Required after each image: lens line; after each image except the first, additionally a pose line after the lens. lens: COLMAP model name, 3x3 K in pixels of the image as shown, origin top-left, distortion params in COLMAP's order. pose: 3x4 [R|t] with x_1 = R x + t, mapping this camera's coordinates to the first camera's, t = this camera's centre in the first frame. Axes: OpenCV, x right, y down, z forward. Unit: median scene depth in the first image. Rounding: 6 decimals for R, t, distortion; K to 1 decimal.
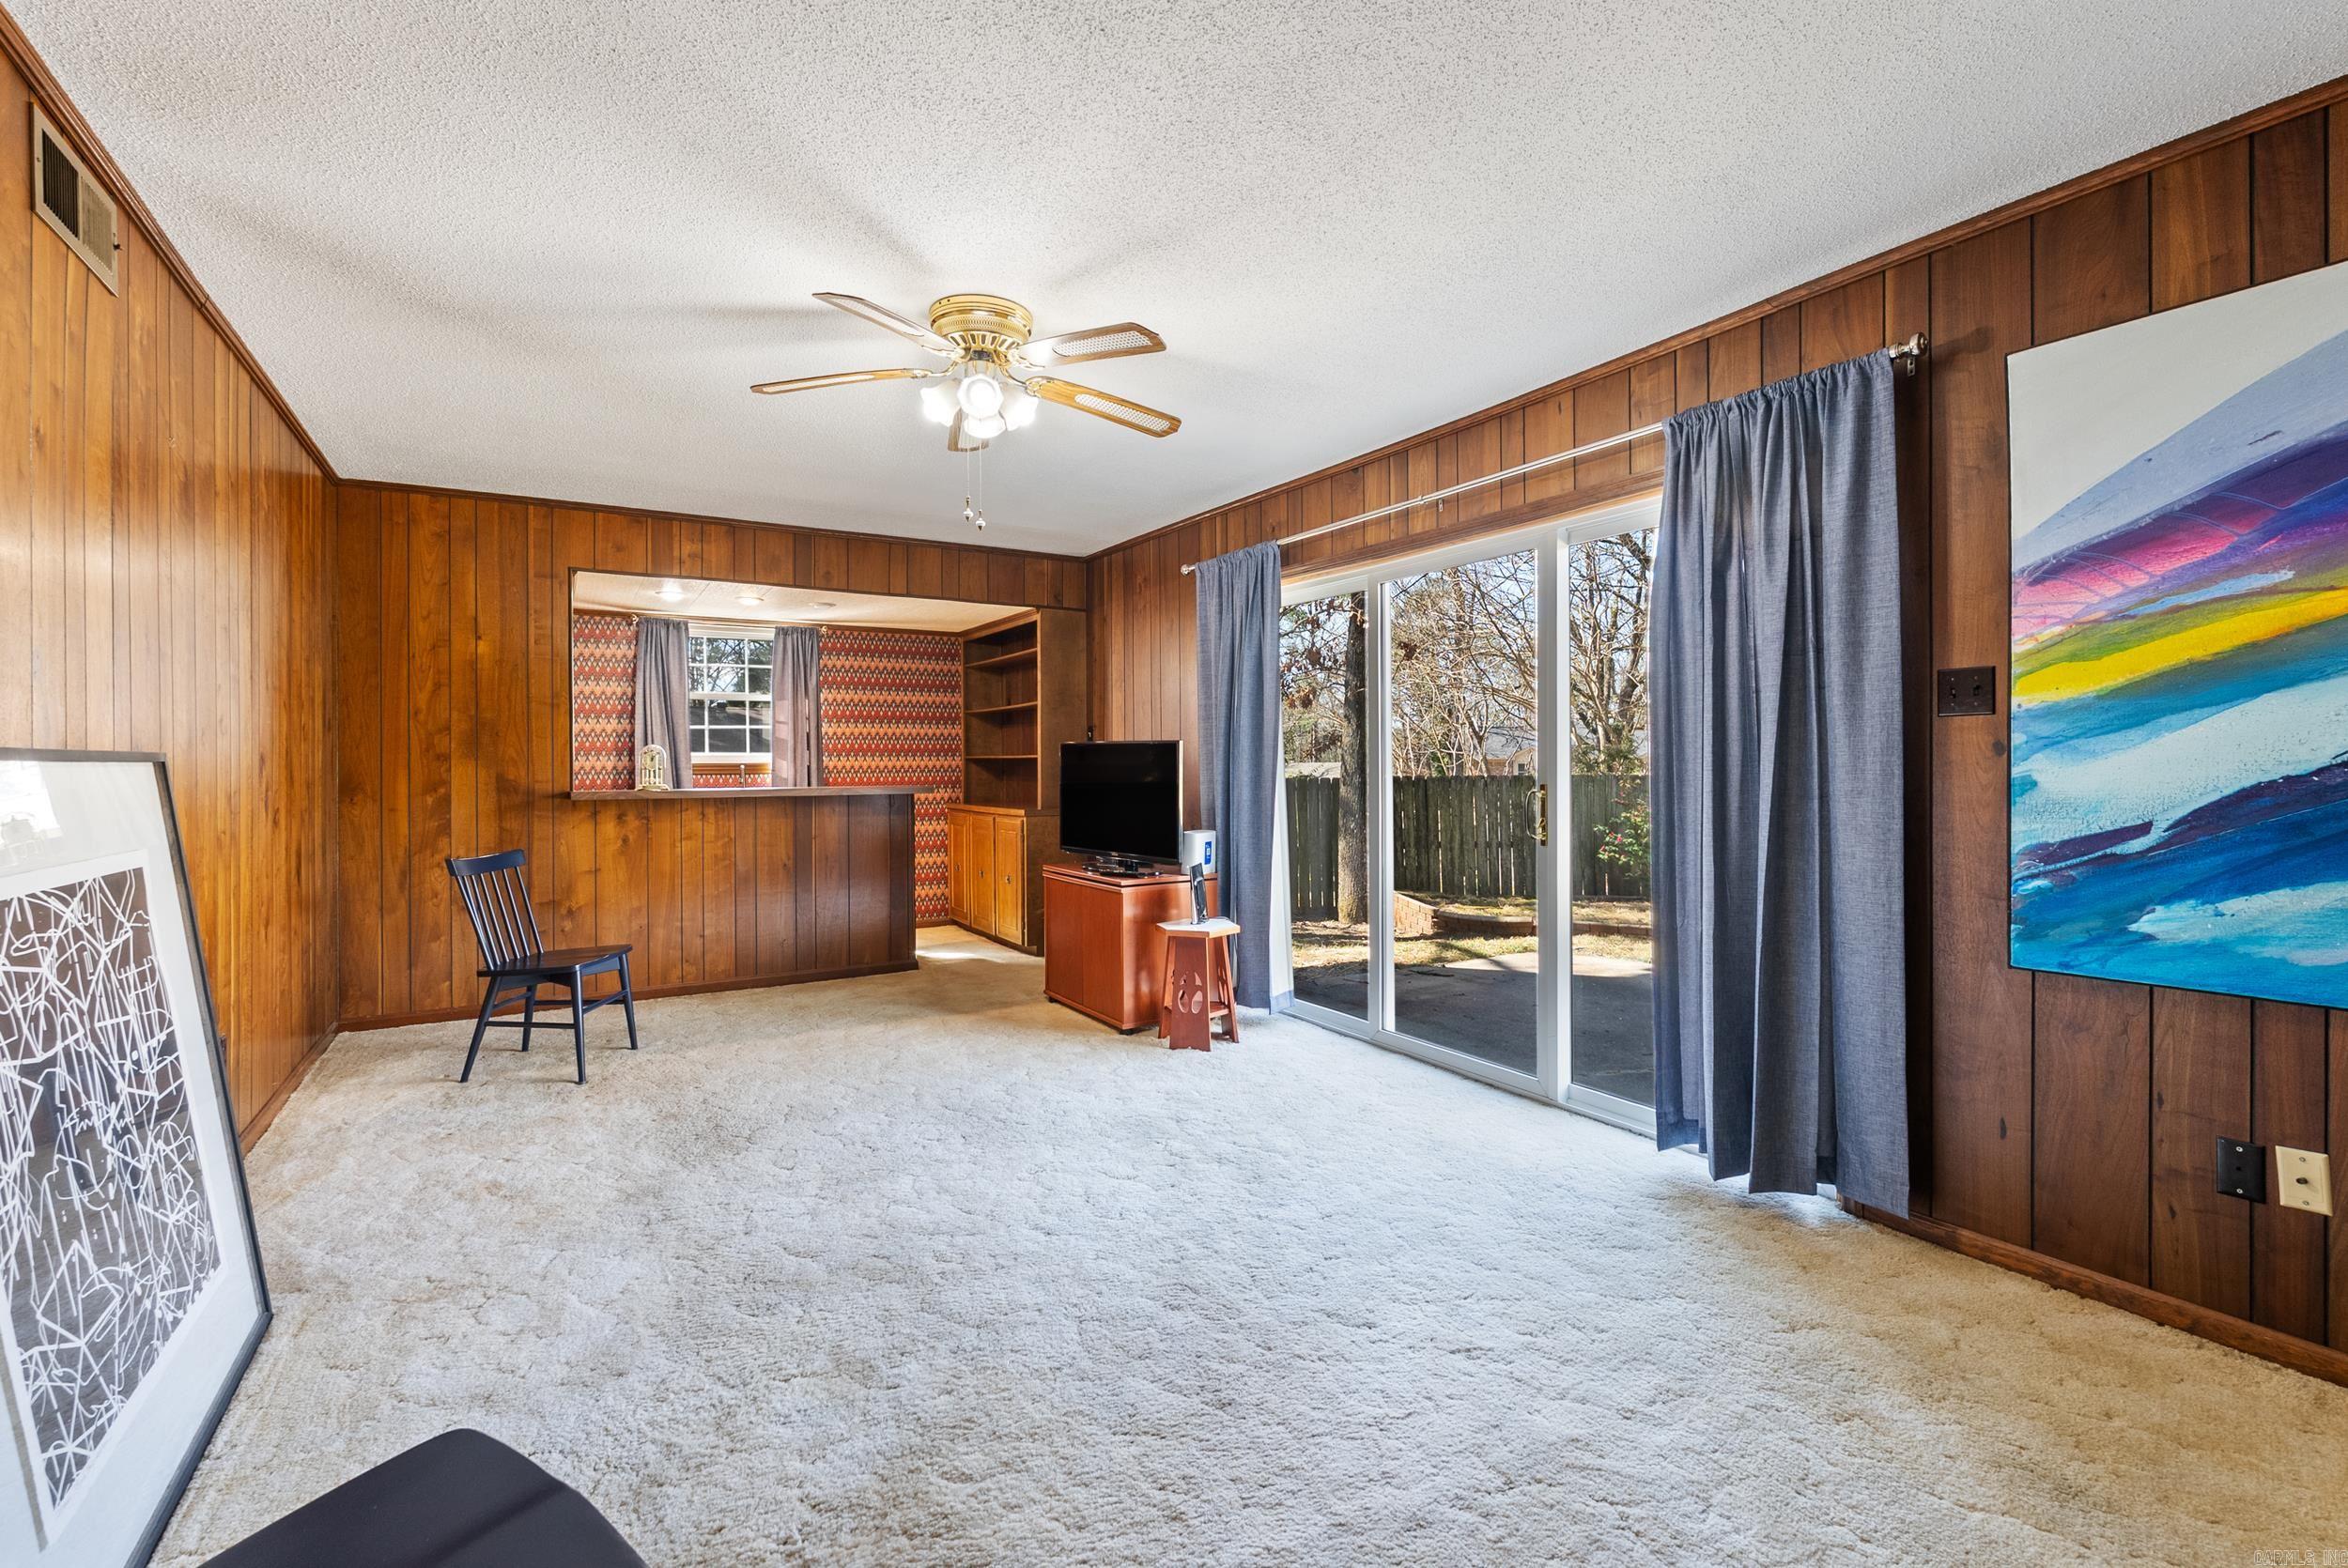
lens RADIAL K [[1044.4, 0, 1169.7], [0, 1044.4, 770.4], [0, 0, 1]] dist [-0.005291, -0.000271]
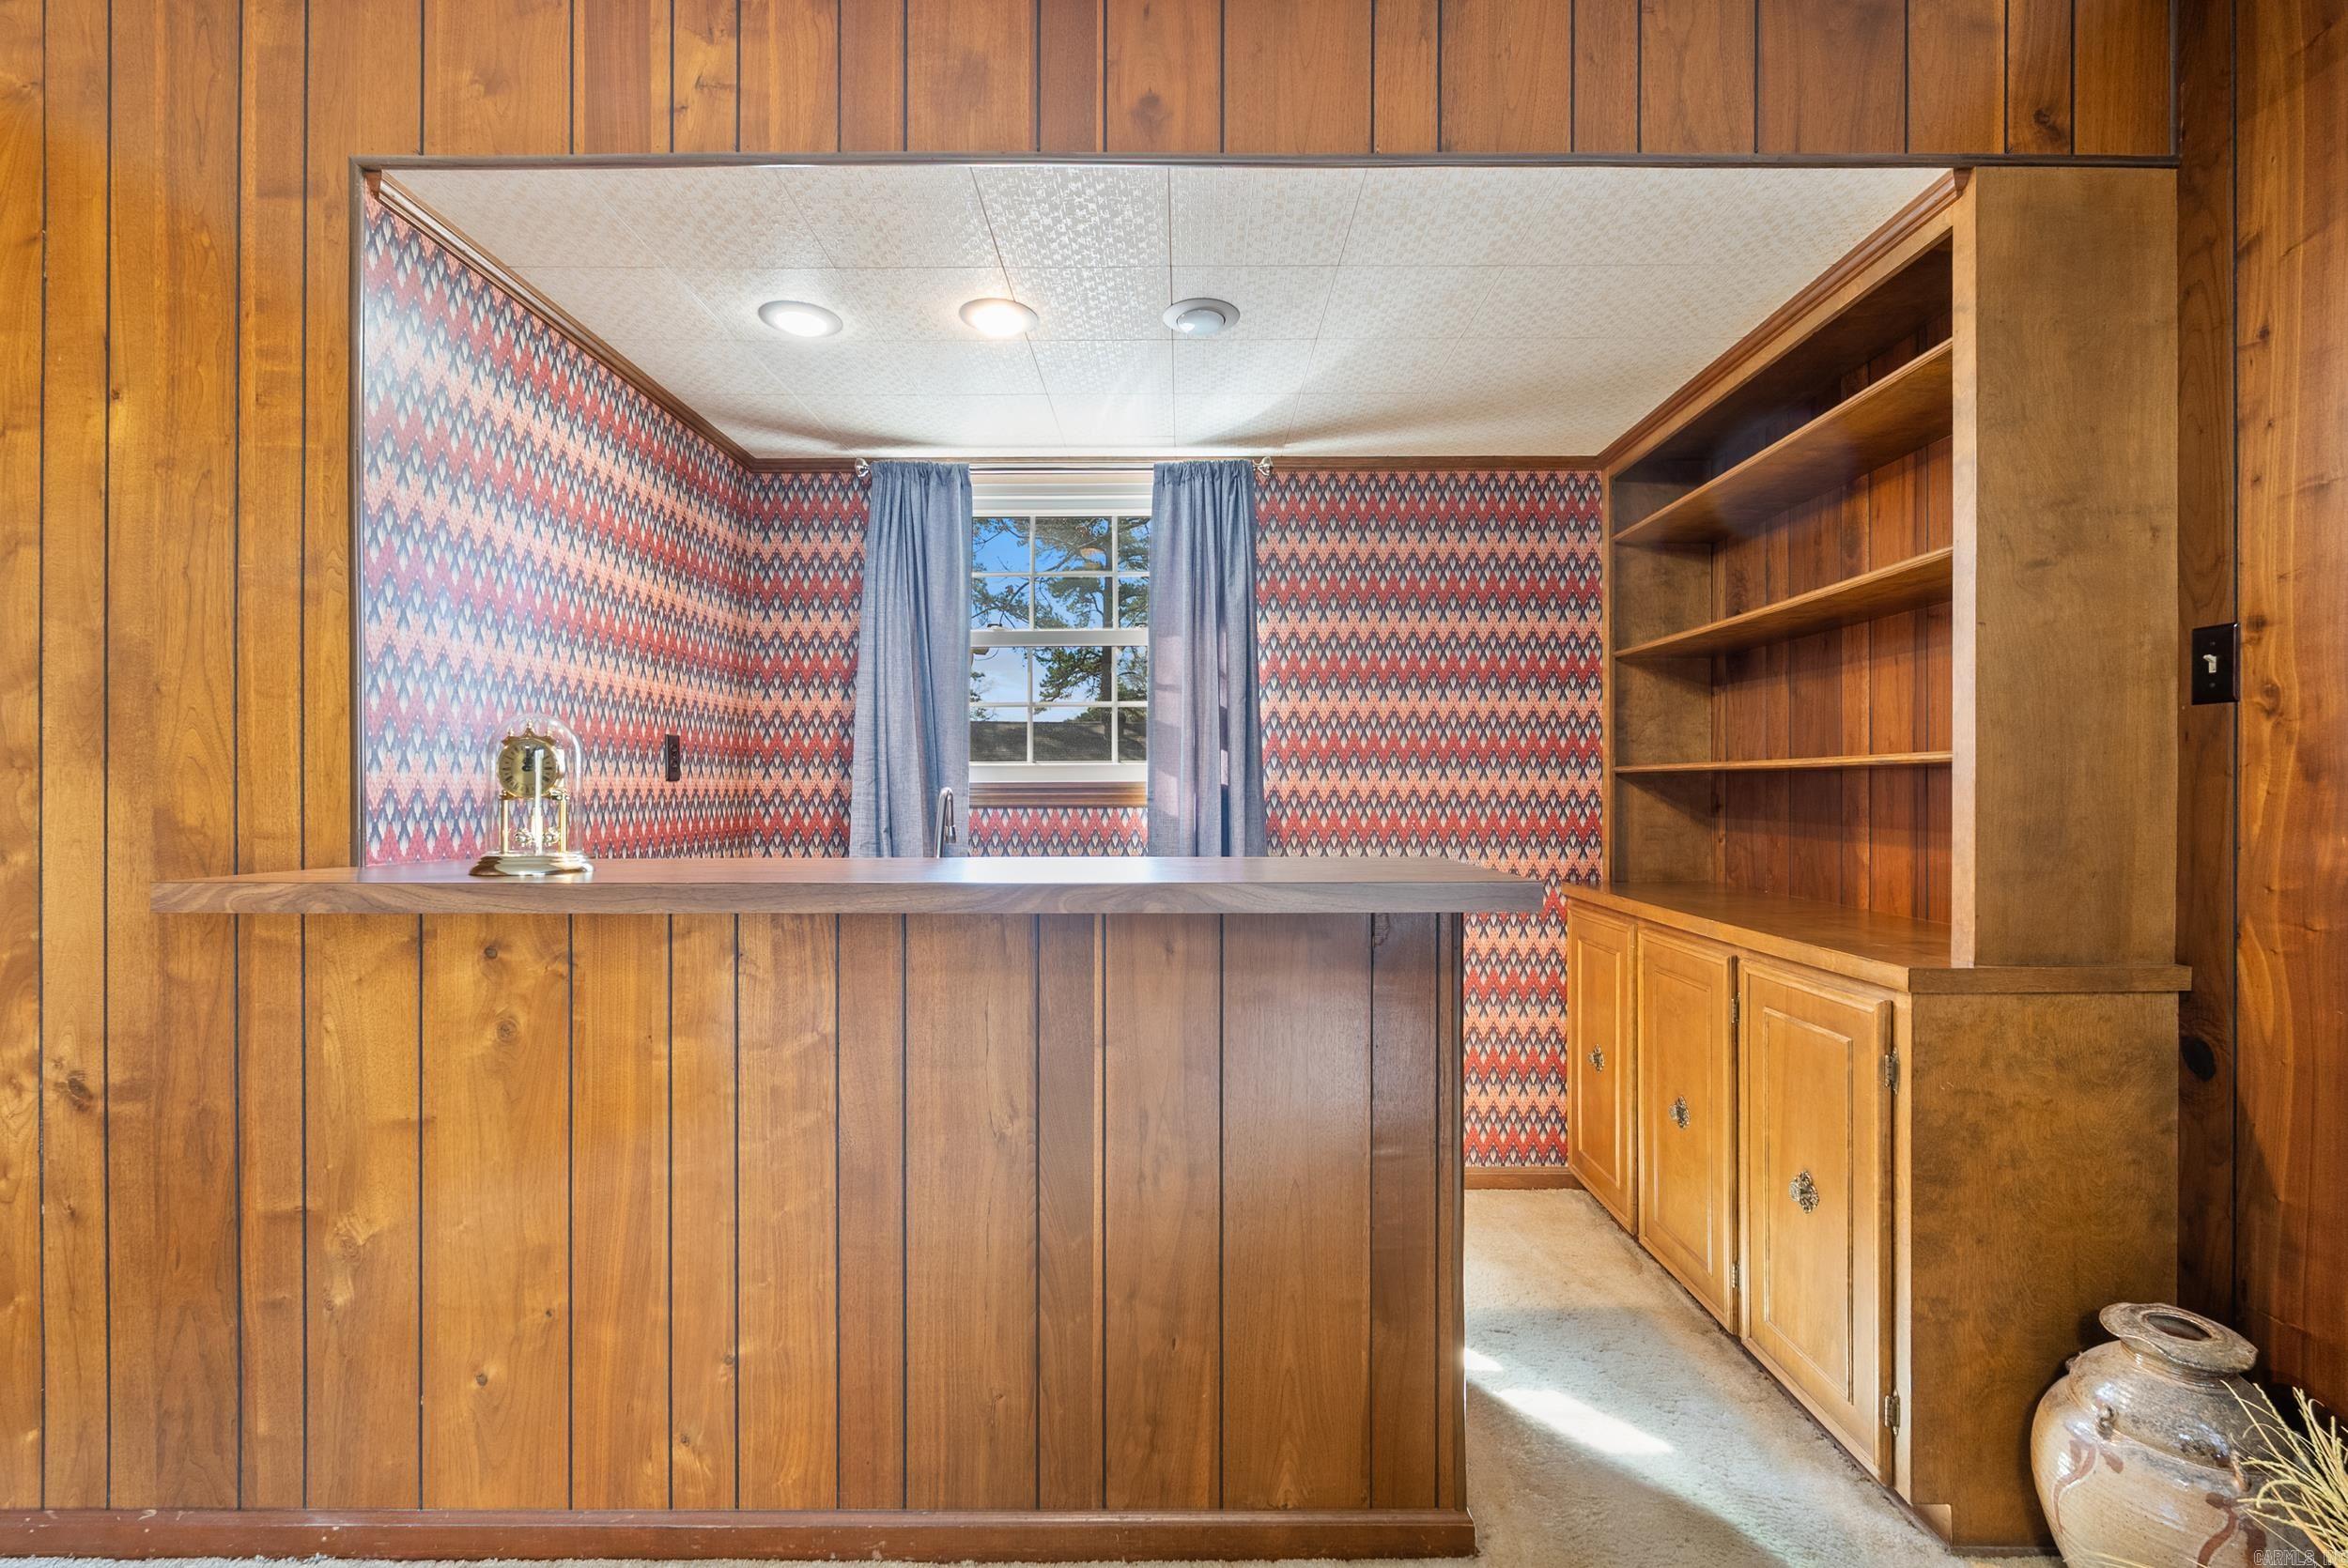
lens RADIAL K [[1044.4, 0, 1166.7], [0, 1044.4, 791.0], [0, 0, 1]] dist [-0.005291, -0.000271]
pose [[0.851523, 0.003364, -0.524306, -0.157854], [-0.006205, 0.999974, -0.003663, -0.002372], [0.524280, 0.006372, 0.851522, 0.681902]]
